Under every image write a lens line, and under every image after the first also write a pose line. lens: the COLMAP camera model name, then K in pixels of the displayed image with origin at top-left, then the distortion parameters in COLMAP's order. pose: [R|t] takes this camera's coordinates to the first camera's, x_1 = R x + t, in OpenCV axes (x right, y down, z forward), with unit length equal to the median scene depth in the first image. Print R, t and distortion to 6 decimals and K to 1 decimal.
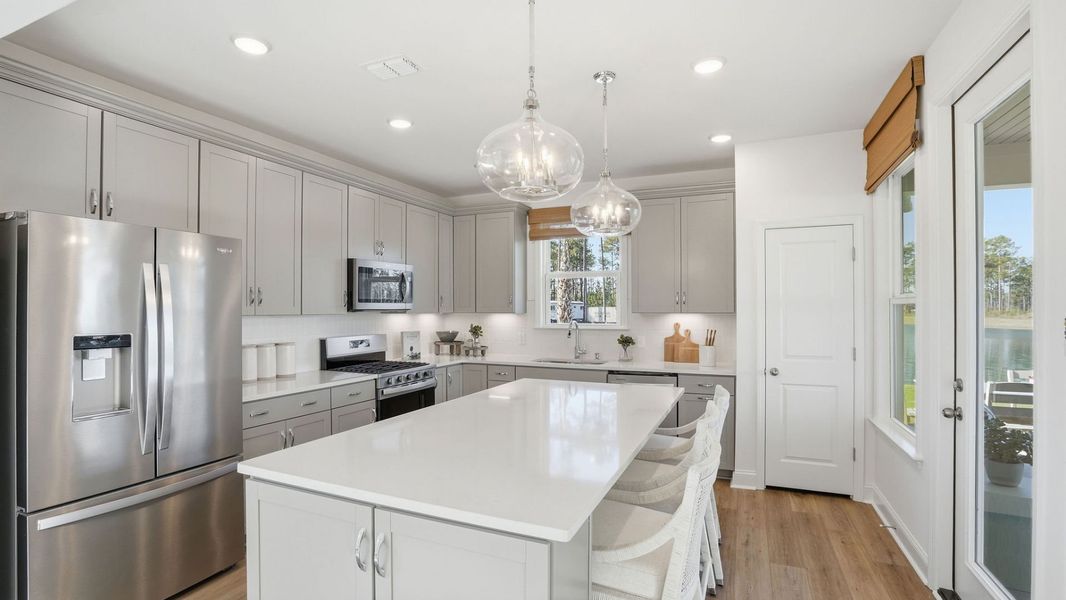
lens RADIAL K [[504.2, 0, 529.1], [0, 504.2, 302.1], [0, 0, 1]] dist [-0.018910, 0.001630]
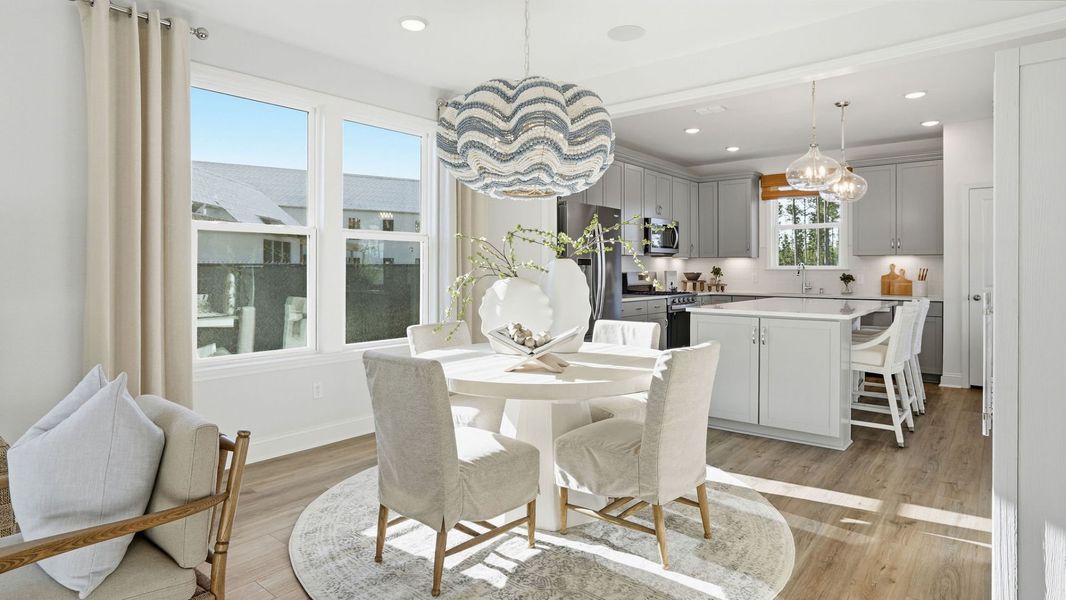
lens RADIAL K [[593.1, 0, 527.9], [0, 593.1, 265.9], [0, 0, 1]] dist [-0.037892, 0.039778]
pose [[0.963920, -0.000378, -0.266194, -0.184908], [0.002155, 0.999977, 0.006383, 0.034791], [0.266185, -0.006727, 0.963898, -0.629421]]
